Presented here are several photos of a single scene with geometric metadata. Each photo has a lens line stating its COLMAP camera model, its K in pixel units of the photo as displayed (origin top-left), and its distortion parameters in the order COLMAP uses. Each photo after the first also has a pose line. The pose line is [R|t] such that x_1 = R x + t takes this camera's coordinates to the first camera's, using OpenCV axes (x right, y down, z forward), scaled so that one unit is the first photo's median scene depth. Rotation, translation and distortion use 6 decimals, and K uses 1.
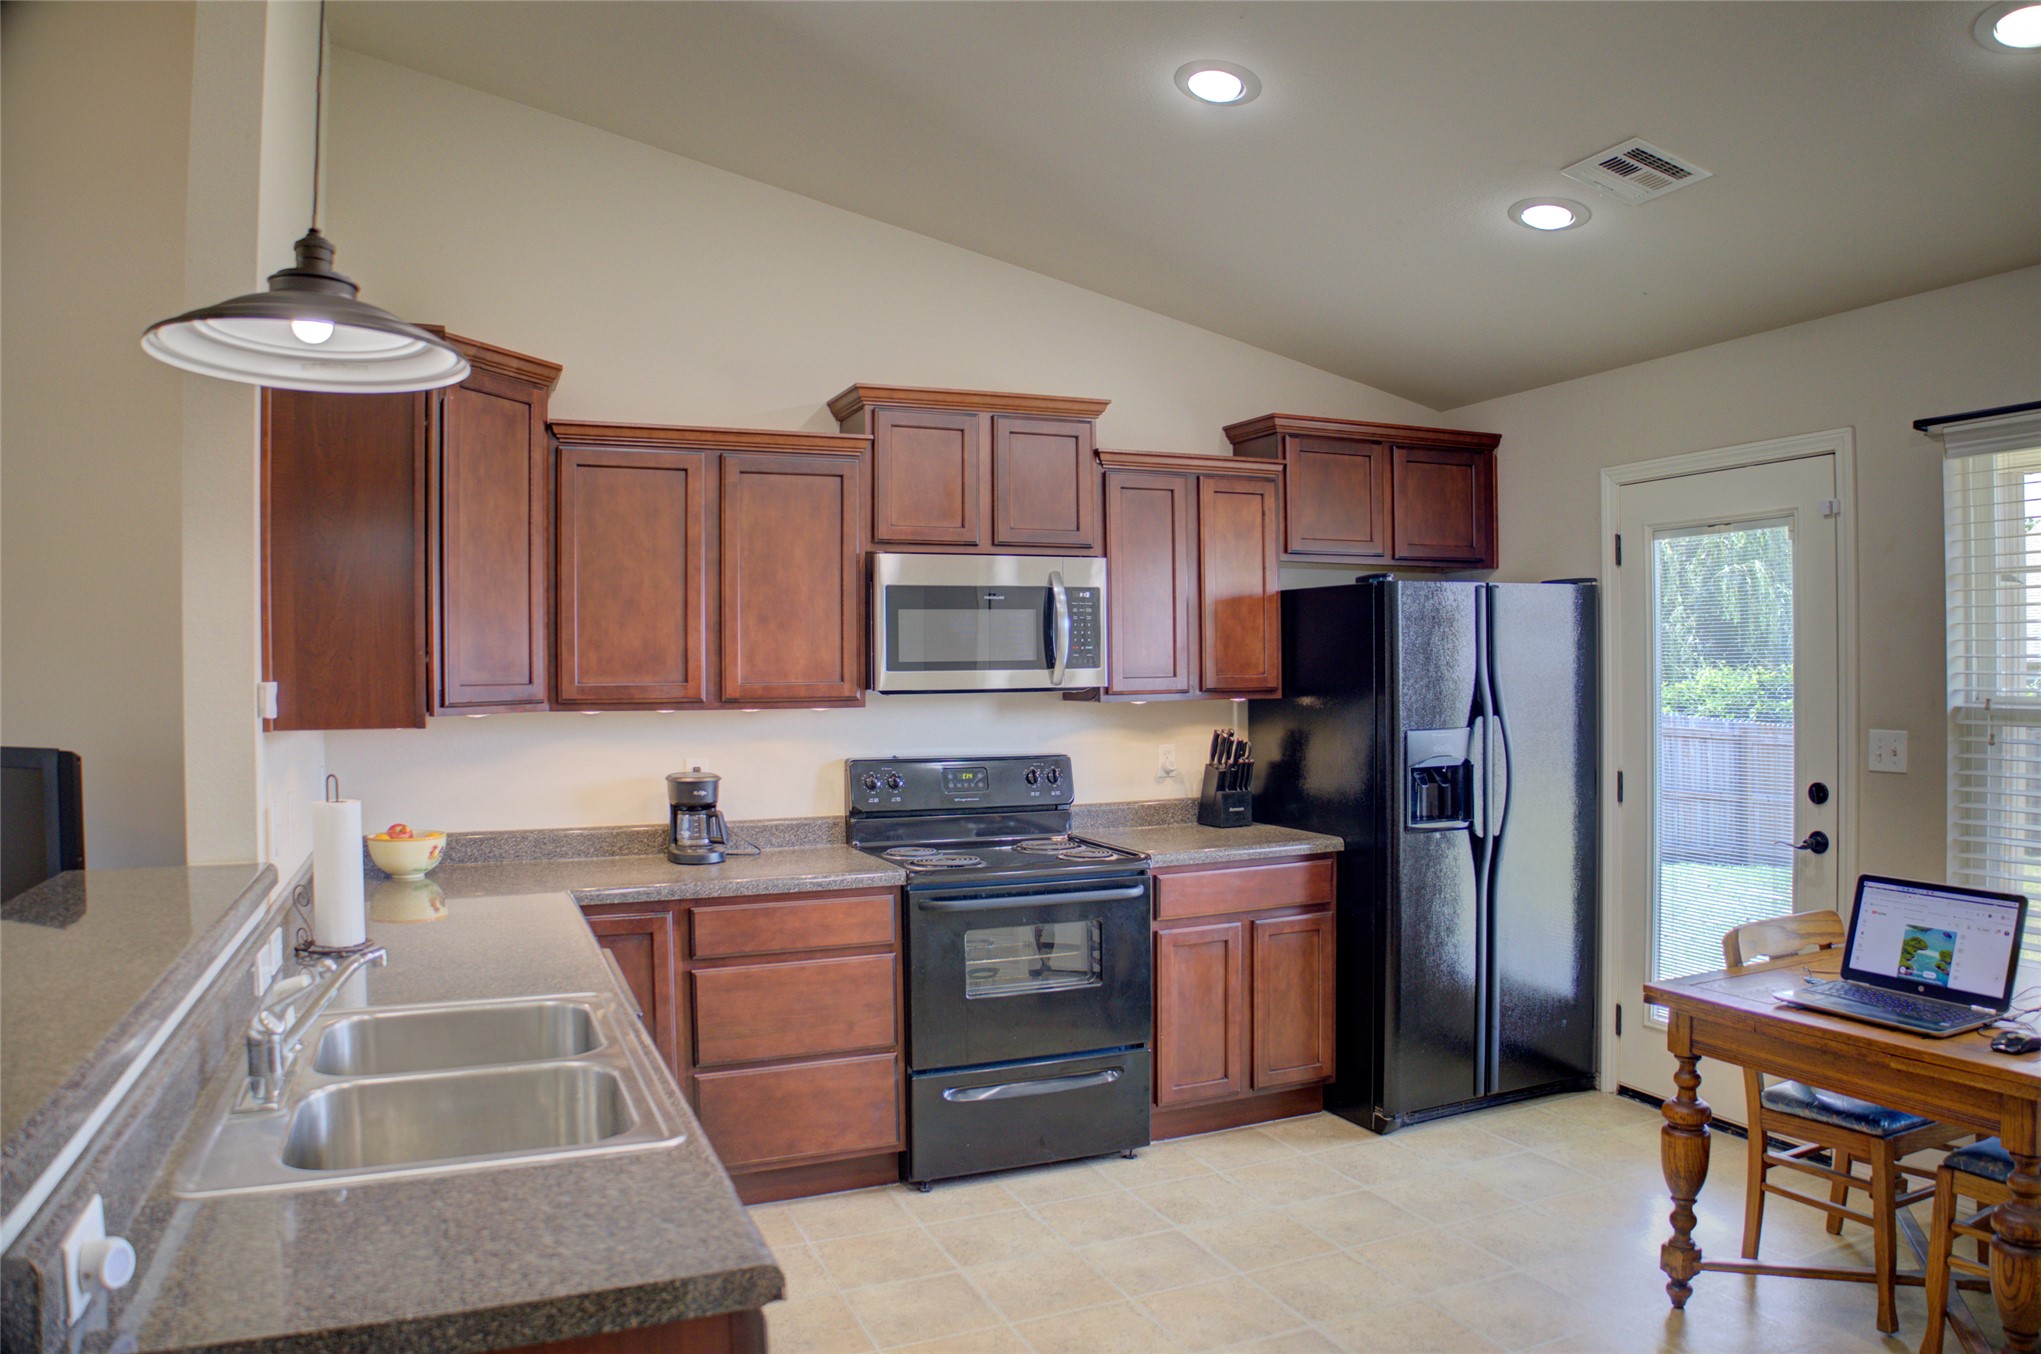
lens RADIAL K [[1356.4, 0, 1045.9], [0, 1356.4, 670.8], [0, 0, 1]] dist [-0.192250, 0.113811]
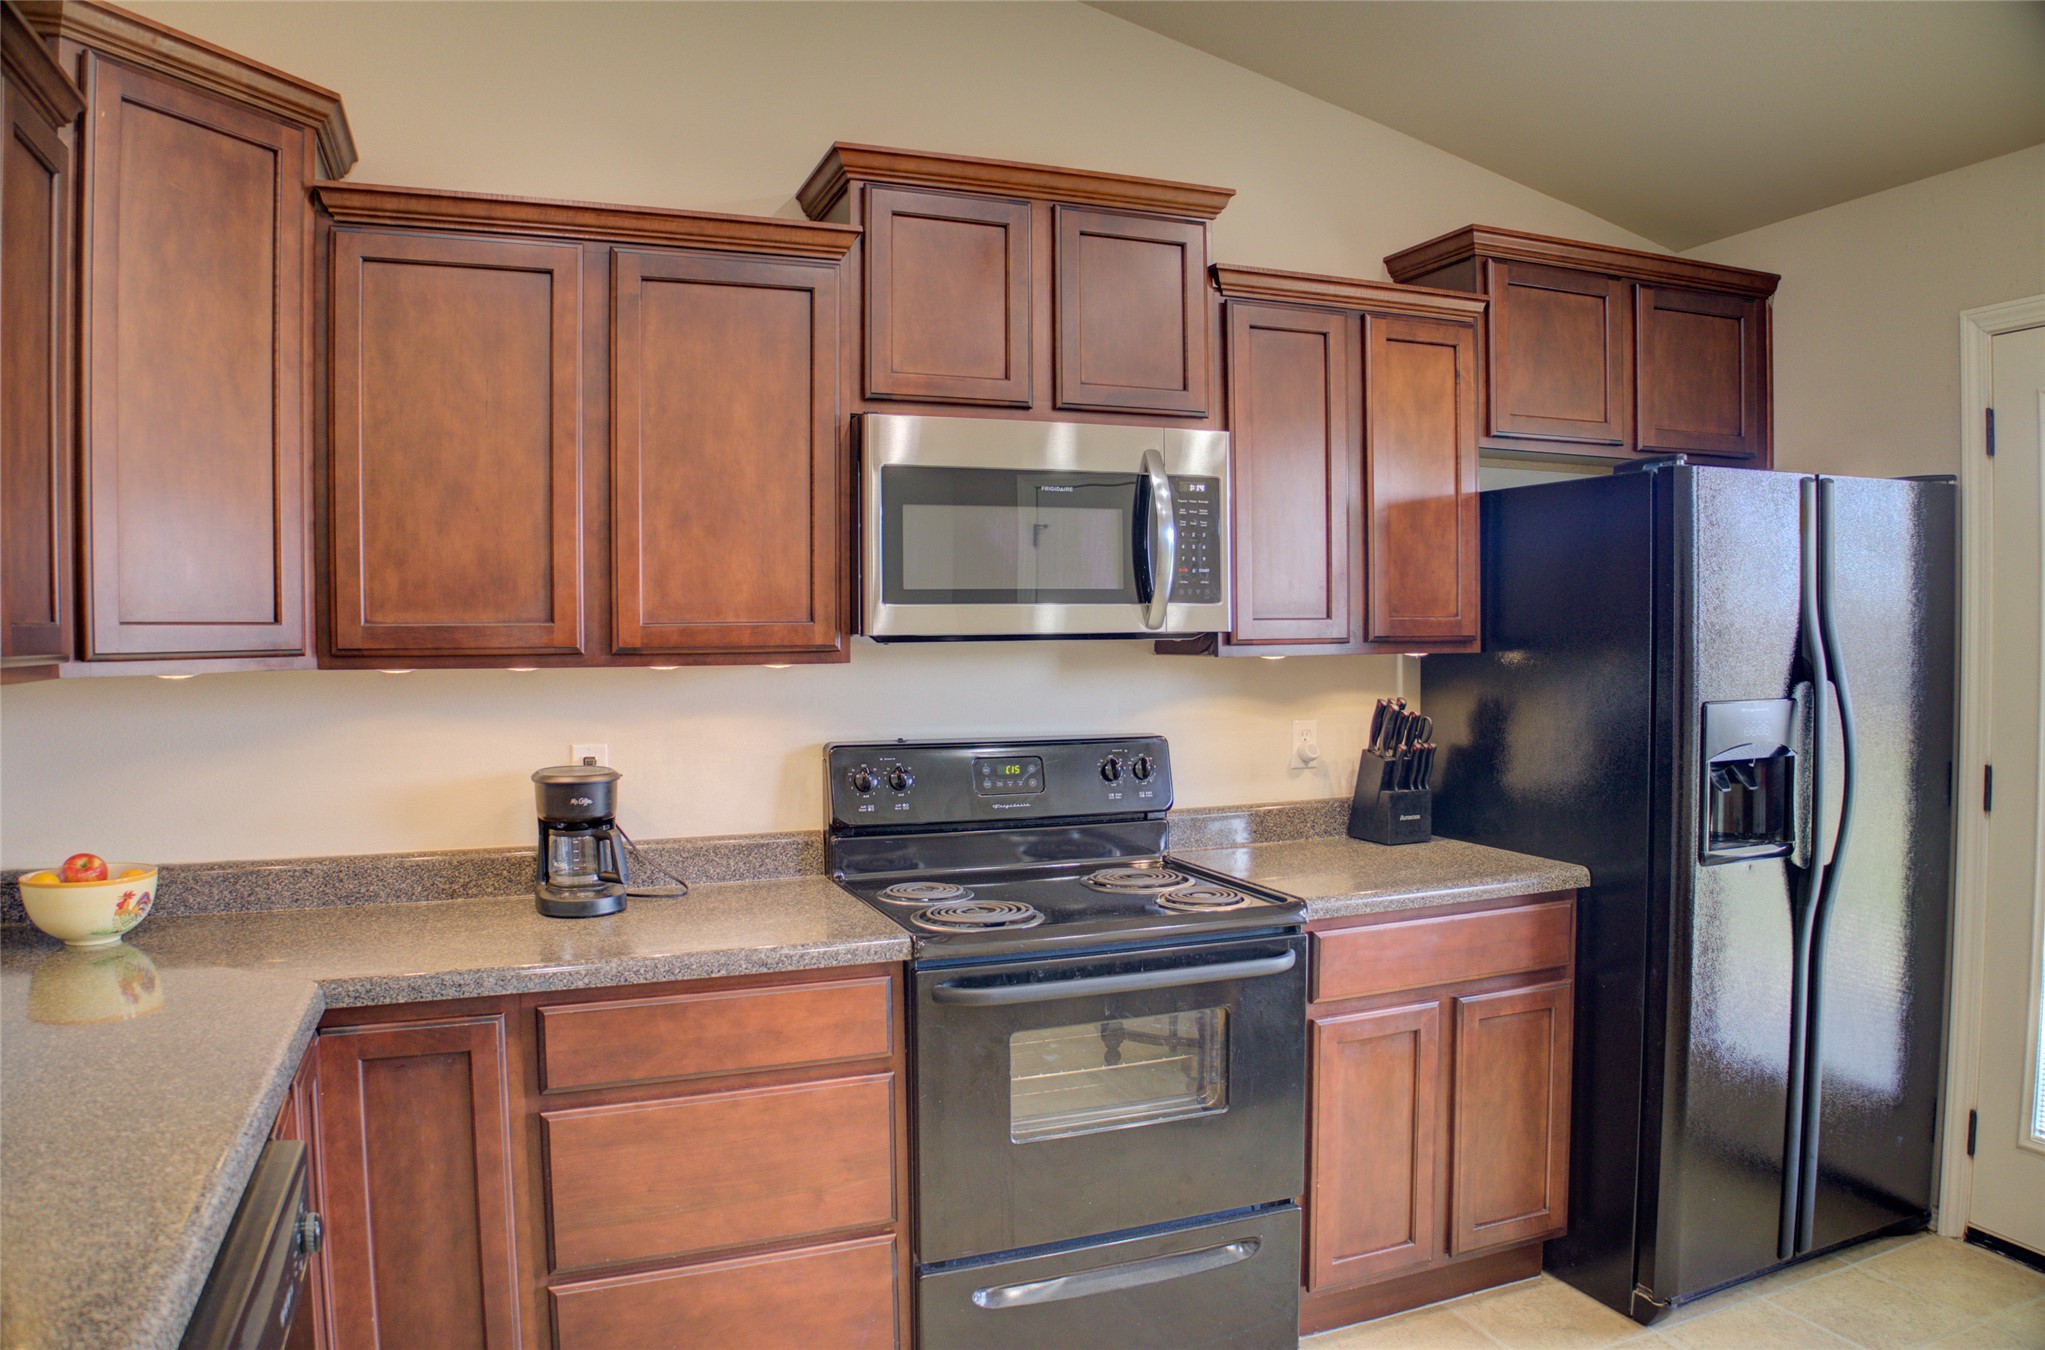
lens RADIAL K [[1402.2, 0, 1044.1], [0, 1402.2, 671.5], [0, 0, 1]] dist [-0.123332, 0.029900]
pose [[0.999520, 0.003024, -0.030846, -0.023735], [-0.002117, 0.999565, 0.029401, 0.011373], [0.030921, -0.029321, 0.999092, 0.351299]]
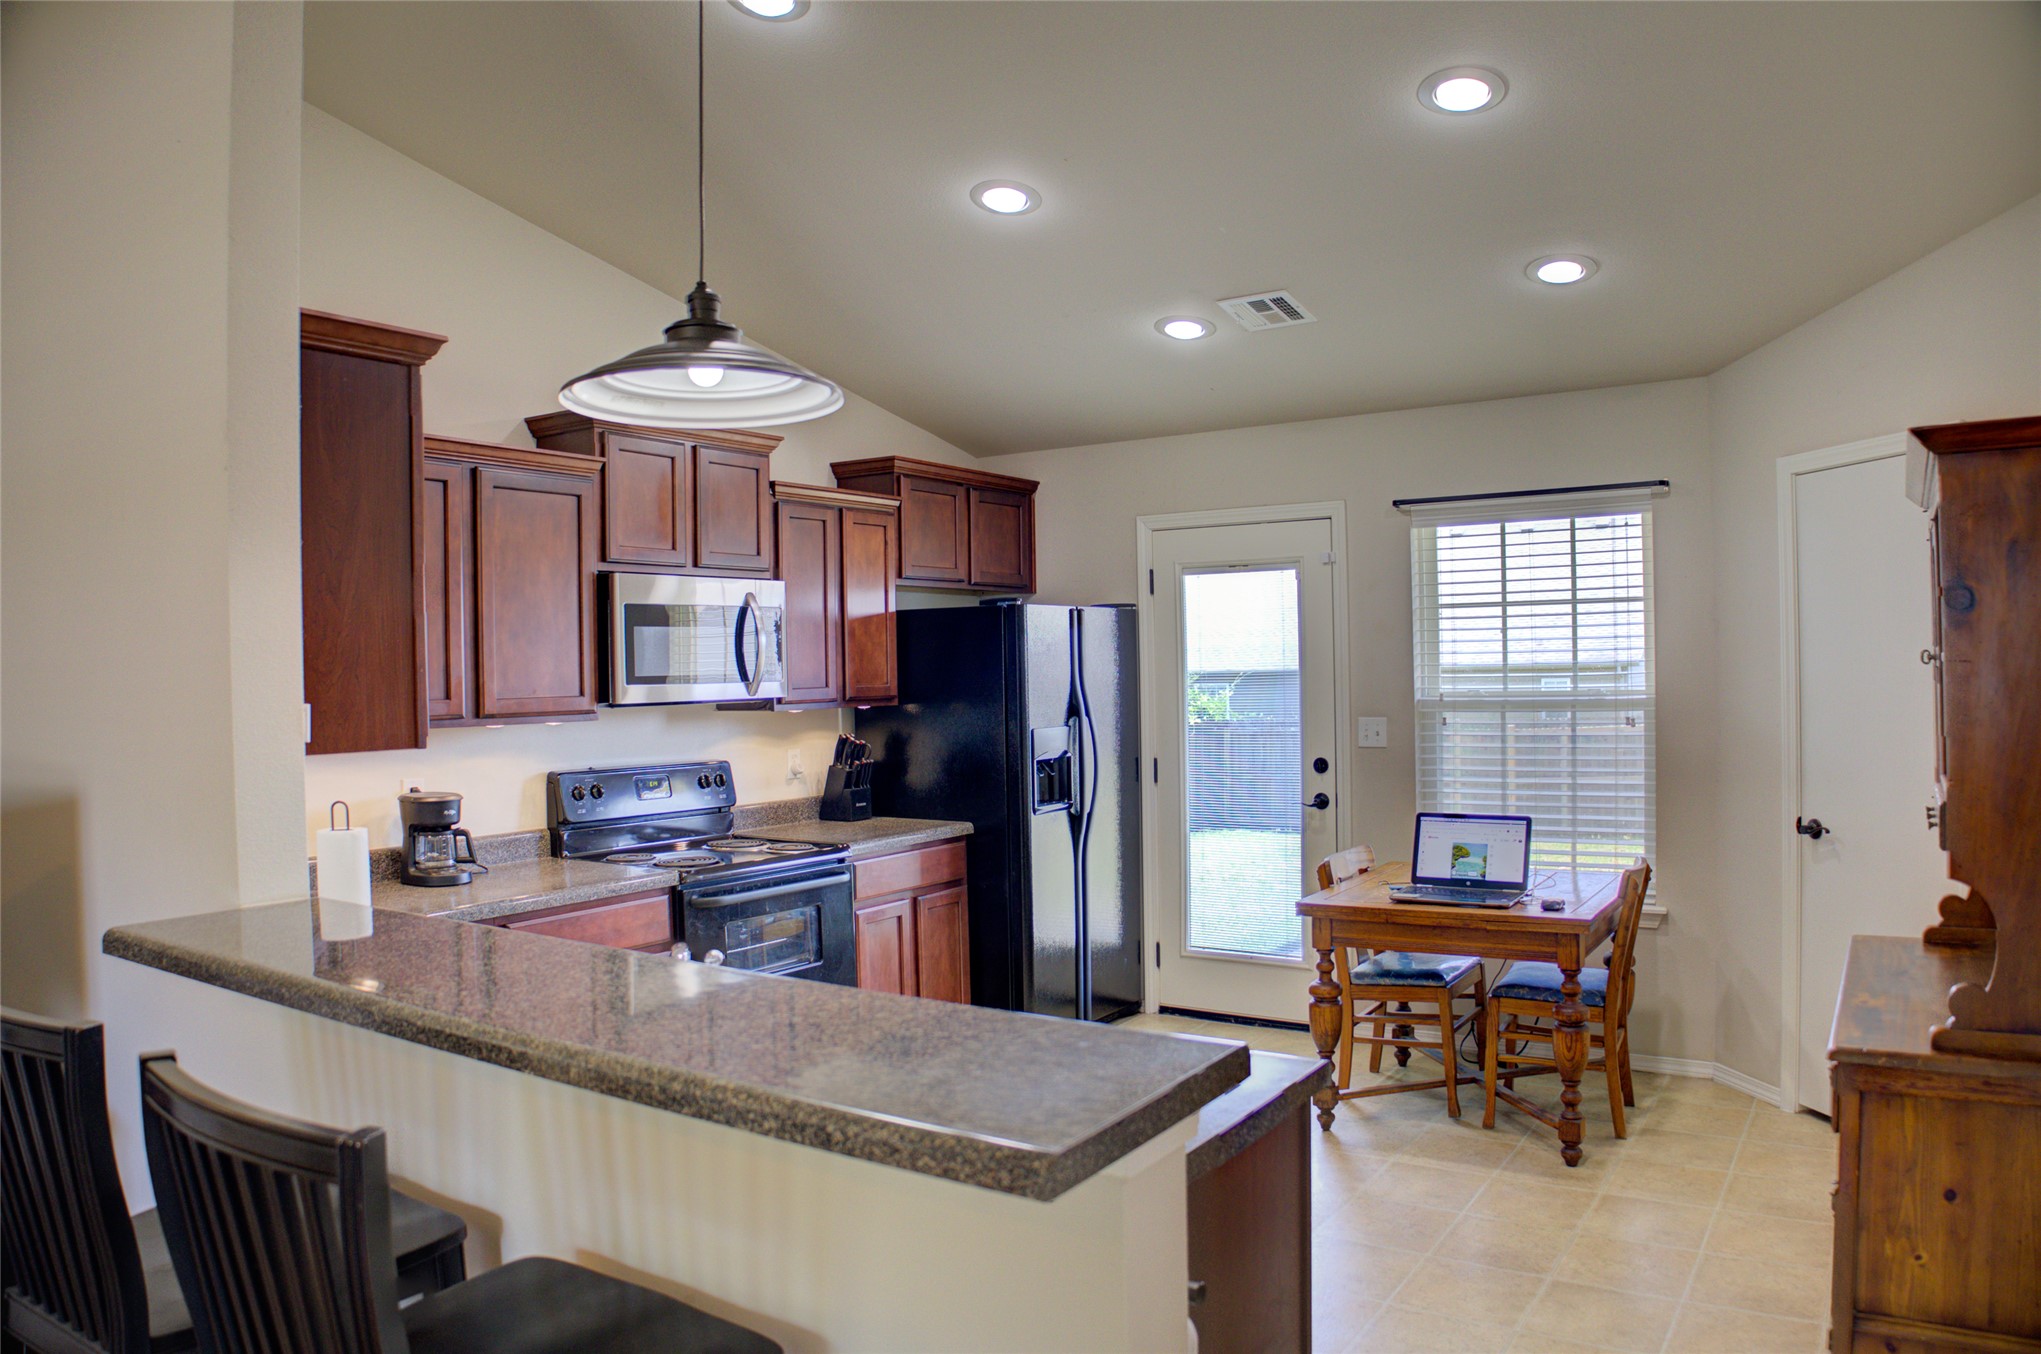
lens RADIAL K [[1362.6, 0, 1107.9], [0, 1362.6, 678.9], [0, 0, 1]] dist [-0.150362, 0.000327]
pose [[0.822229, -0.010897, 0.569053, -0.386579], [0.011708, 0.999929, 0.002230, -0.002659], [-0.569037, 0.004829, 0.822298, -0.058807]]
